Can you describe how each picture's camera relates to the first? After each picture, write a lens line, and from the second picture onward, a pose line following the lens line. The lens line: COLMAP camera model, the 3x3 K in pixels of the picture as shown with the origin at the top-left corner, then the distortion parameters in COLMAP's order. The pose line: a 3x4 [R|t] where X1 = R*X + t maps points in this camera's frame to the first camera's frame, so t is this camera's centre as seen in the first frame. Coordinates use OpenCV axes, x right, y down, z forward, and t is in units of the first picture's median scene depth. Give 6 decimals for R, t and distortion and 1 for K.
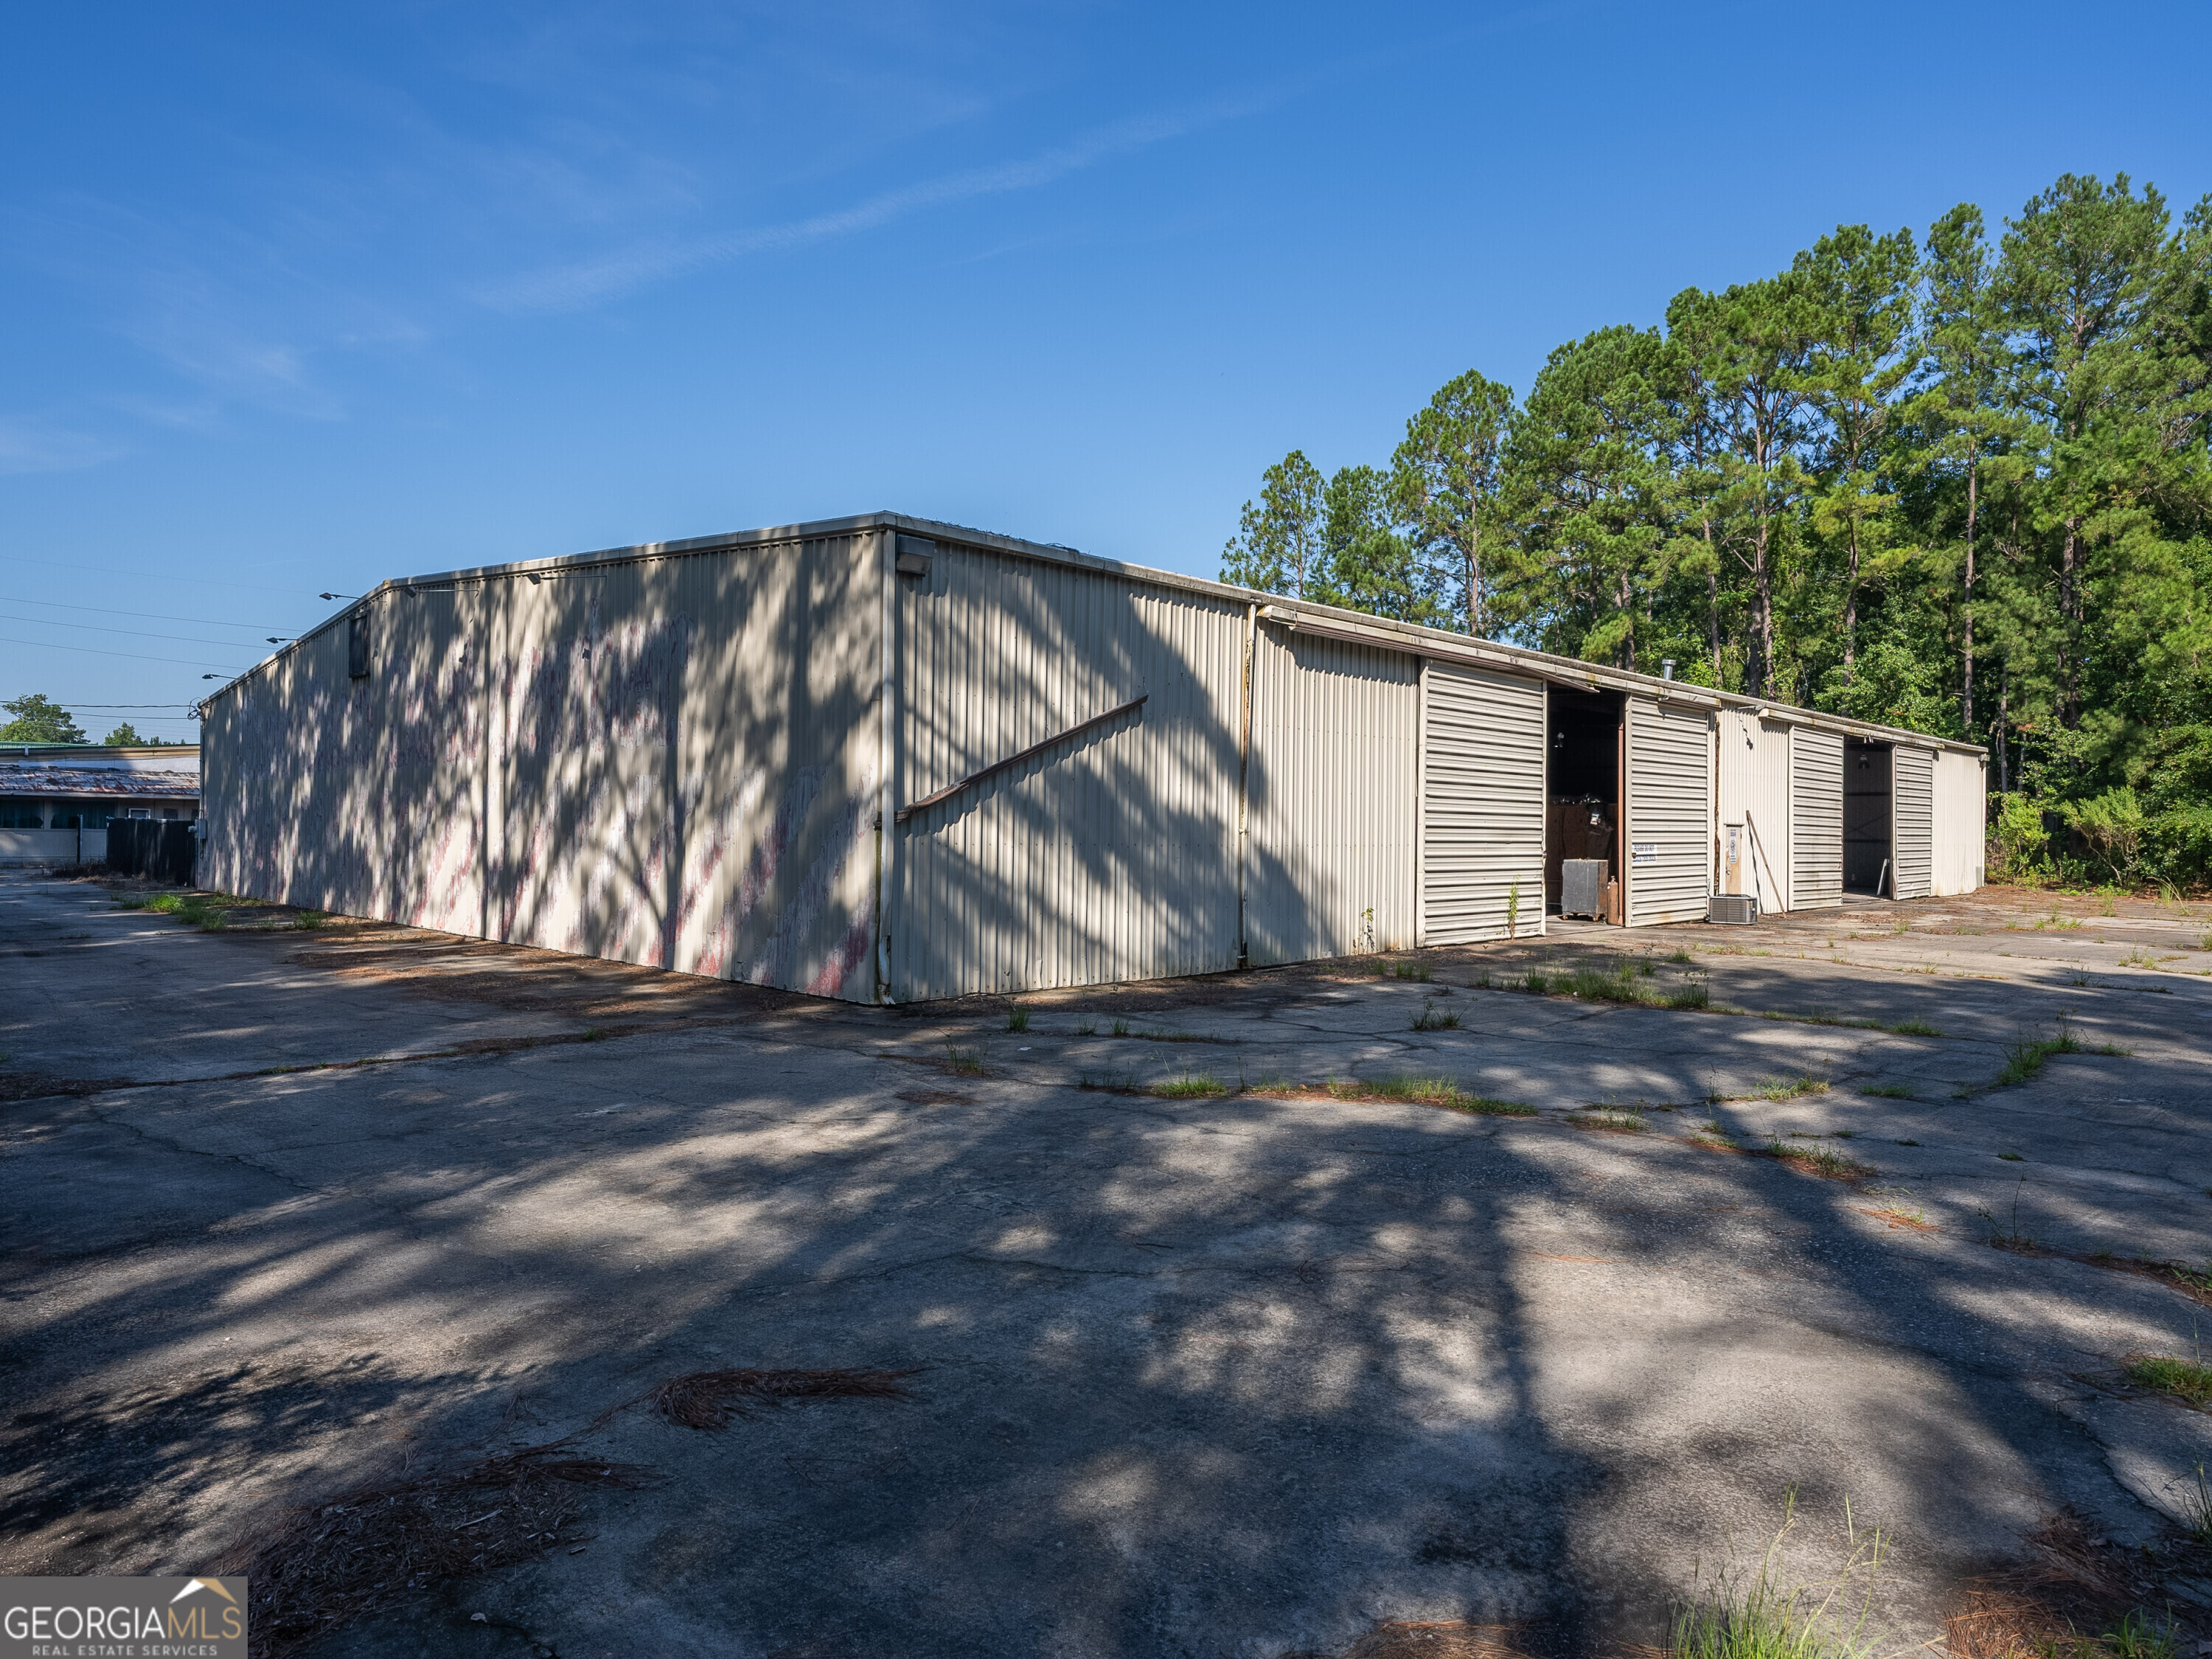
lens RADIAL K [[1359.3, 0, 1106.0], [0, 1359.3, 829.5], [0, 0, 1]] dist [-0.031060, 0.034140]
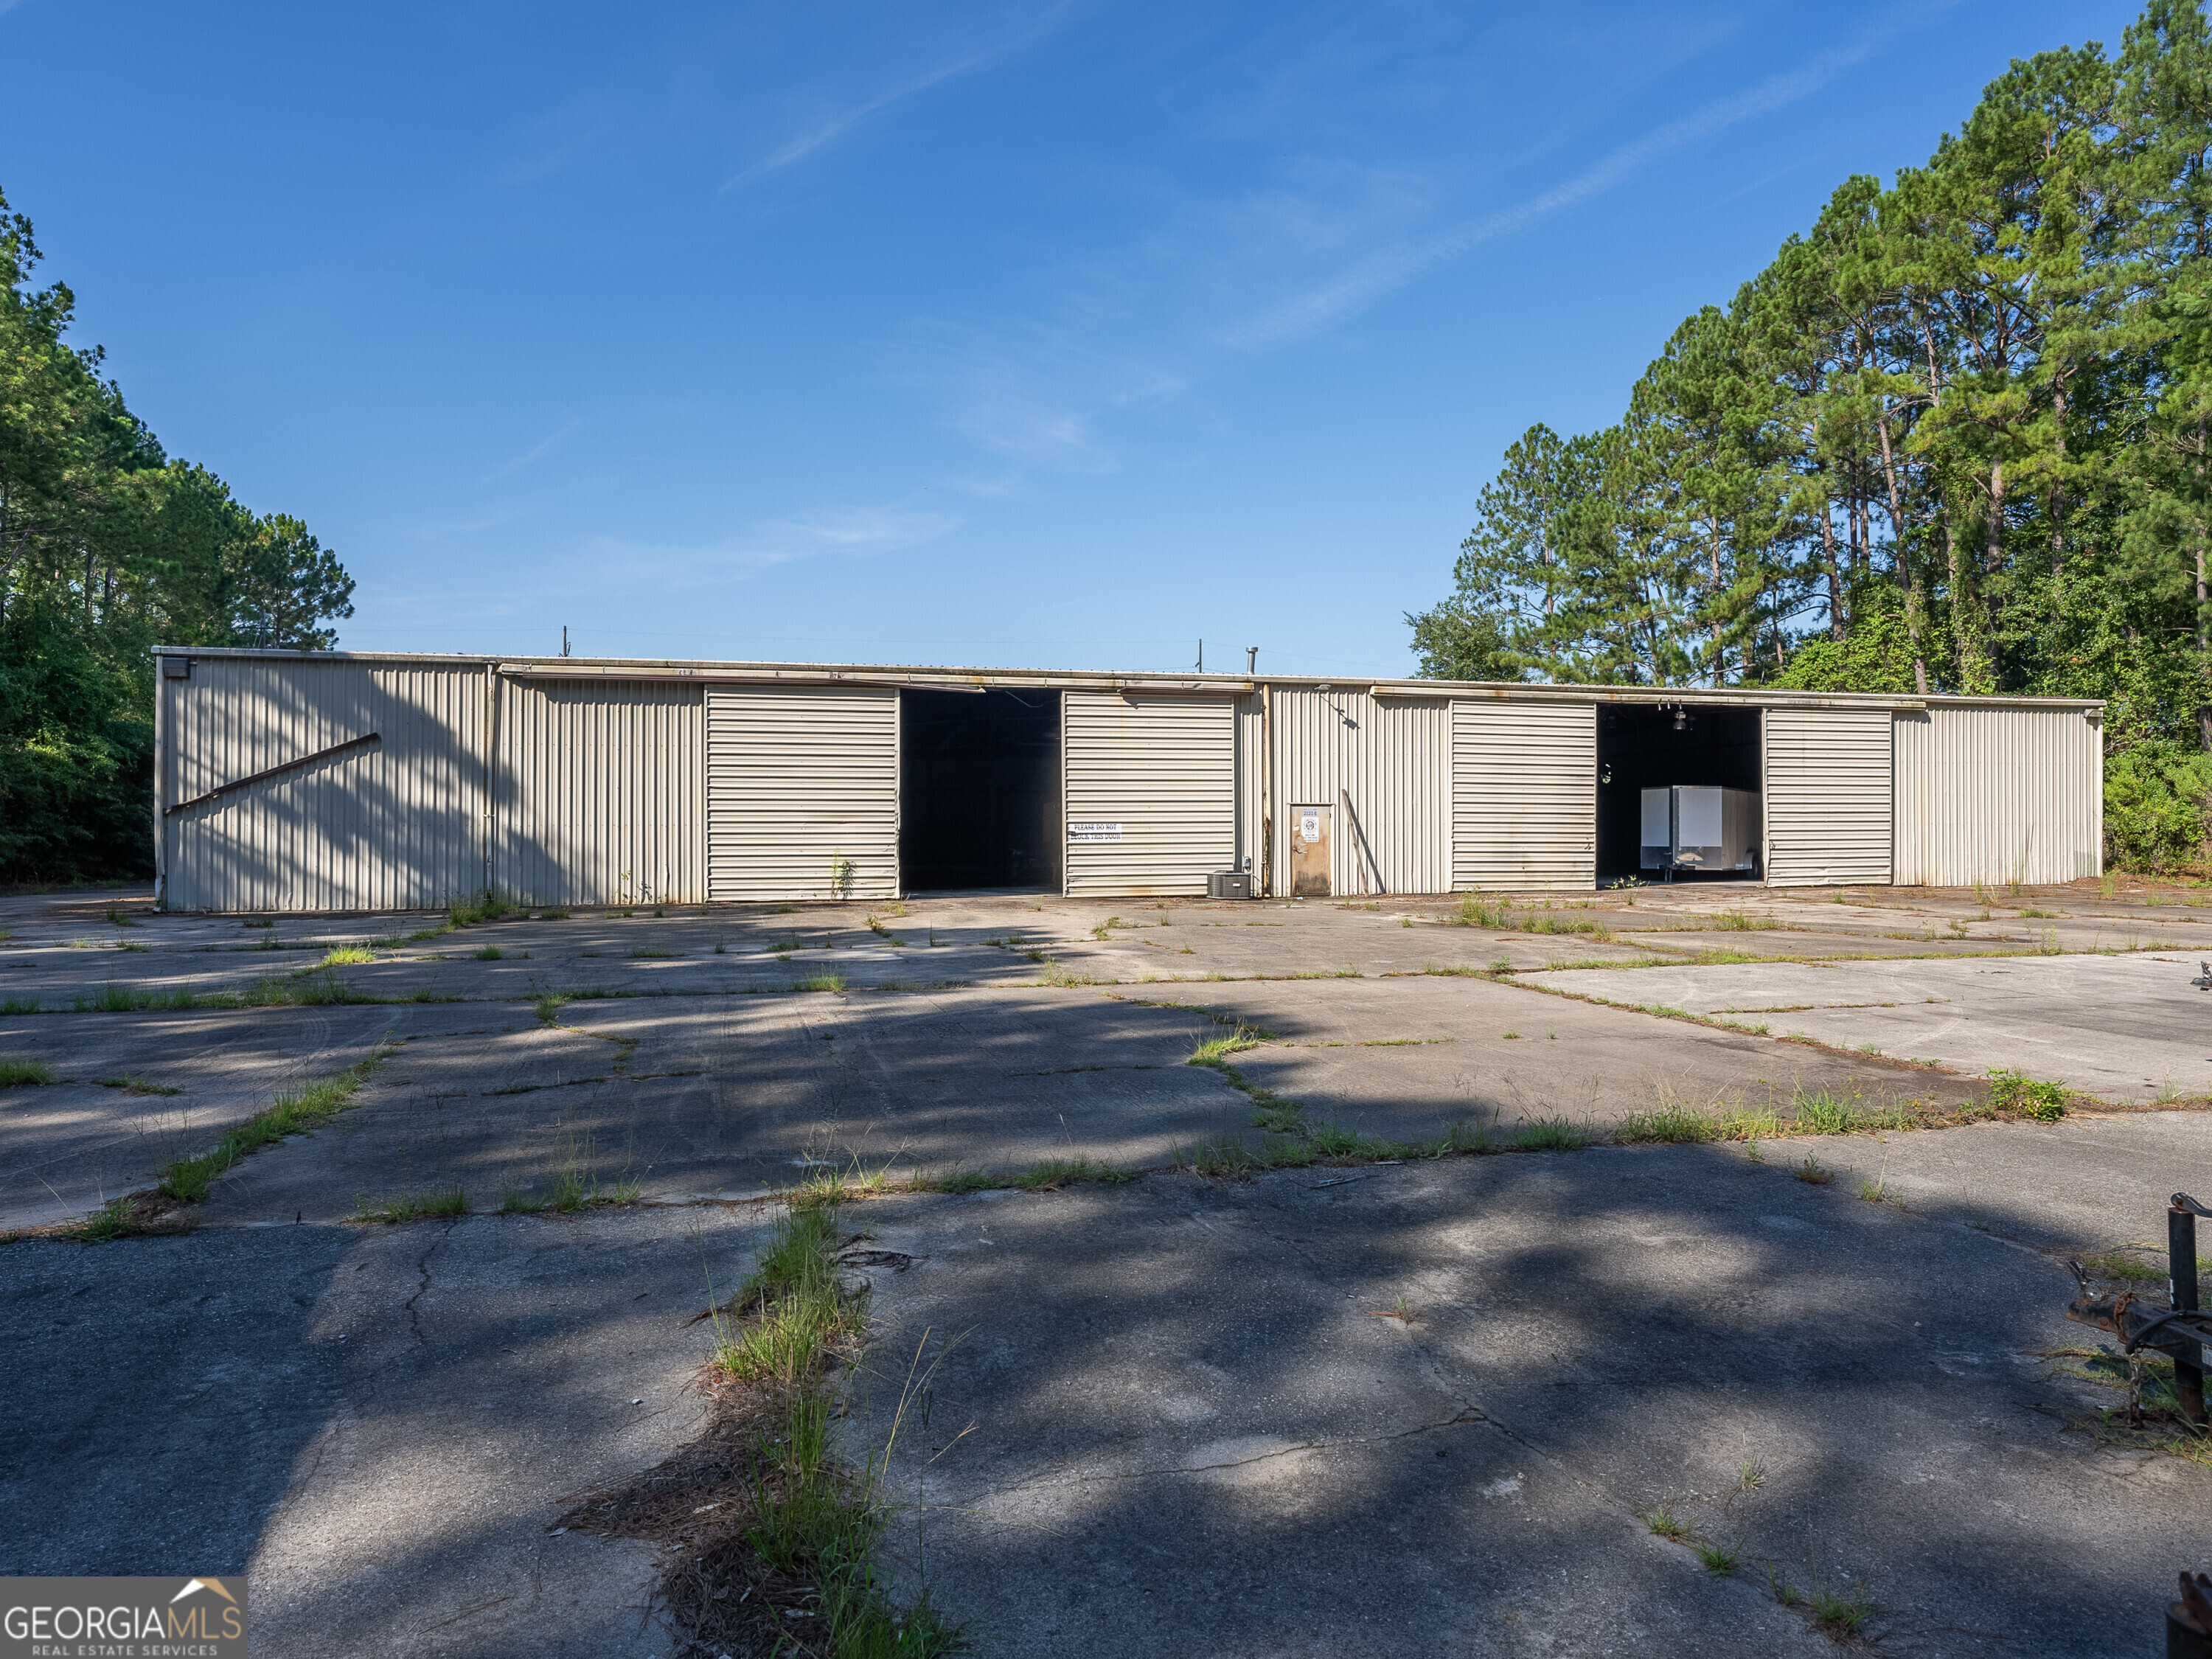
lens RADIAL K [[1396.1, 0, 1106.0], [0, 1396.1, 829.5], [0, 0, 1]] dist [-0.061444, -0.000058]
pose [[0.869690, -0.018390, -0.493256, 1.176372], [0.016171, 0.999831, -0.008765, 0.030326], [0.493334, -0.000354, 0.869840, 0.022623]]
